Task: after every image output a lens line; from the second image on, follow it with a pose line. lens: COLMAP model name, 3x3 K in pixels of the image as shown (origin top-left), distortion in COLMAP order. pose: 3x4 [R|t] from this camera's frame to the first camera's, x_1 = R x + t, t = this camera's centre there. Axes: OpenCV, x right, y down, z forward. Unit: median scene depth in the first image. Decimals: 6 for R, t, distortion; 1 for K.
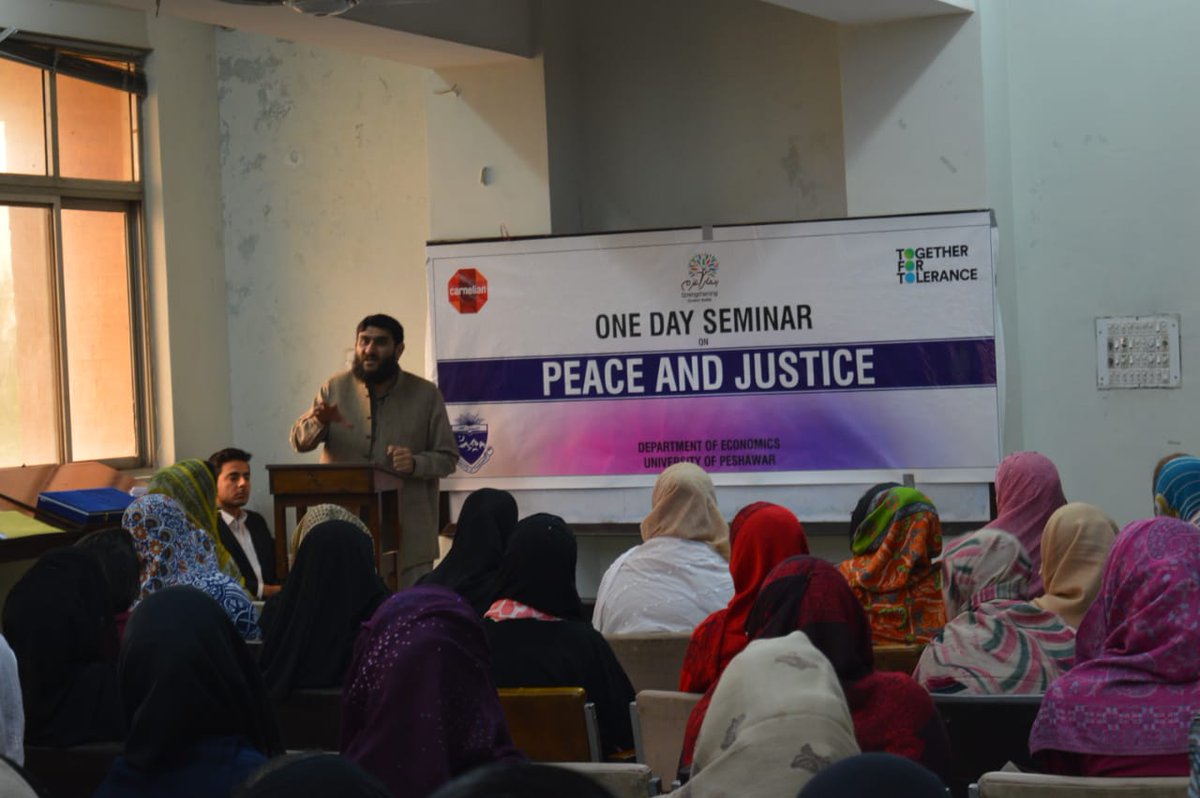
lens RADIAL K [[2833.7, 0, 600.0], [0, 2833.7, 399.0], [0, 0, 1]] dist [0.146919, 0.457786]
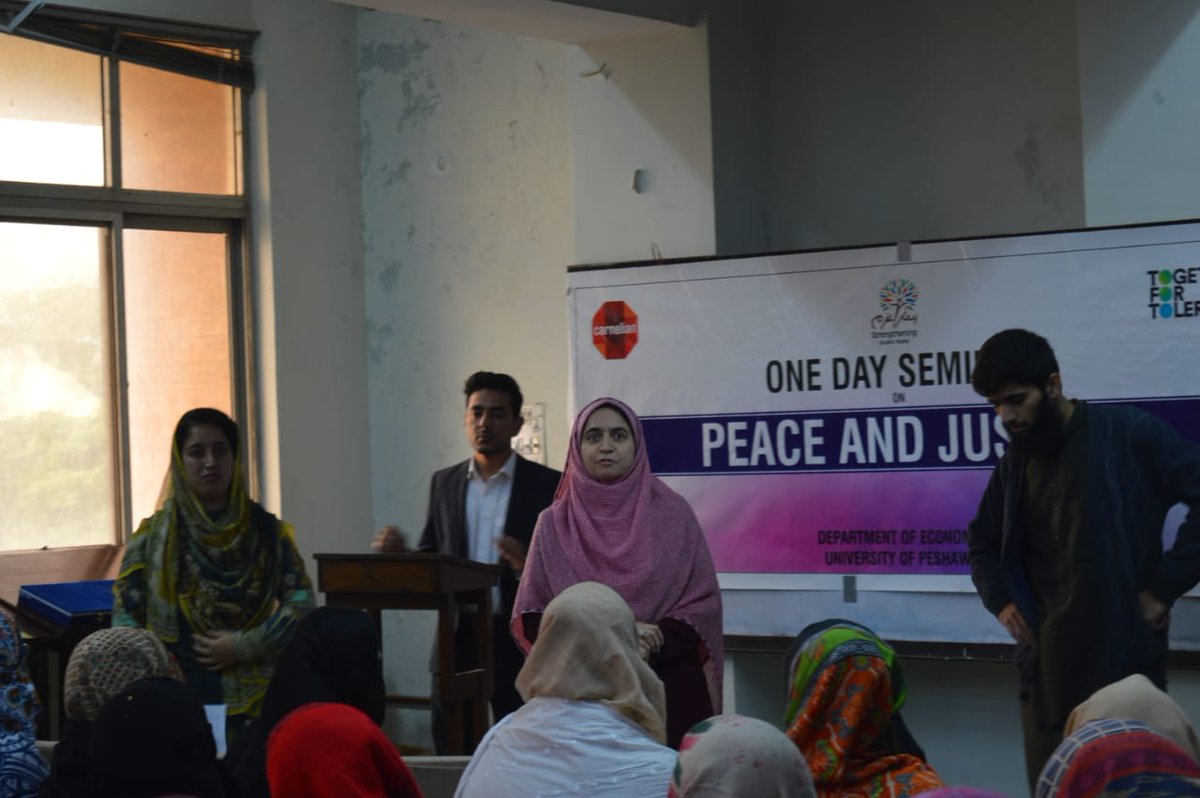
lens RADIAL K [[2833.7, 0, 600.0], [0, 2833.7, 399.0], [0, 0, 1]] dist [0.146919, 0.457786]
pose [[0.974010, 0.006223, -0.226419, 0.125932], [-0.010461, 0.999792, -0.017523, -0.005792], [0.226262, 0.019437, 0.973872, 0.249694]]
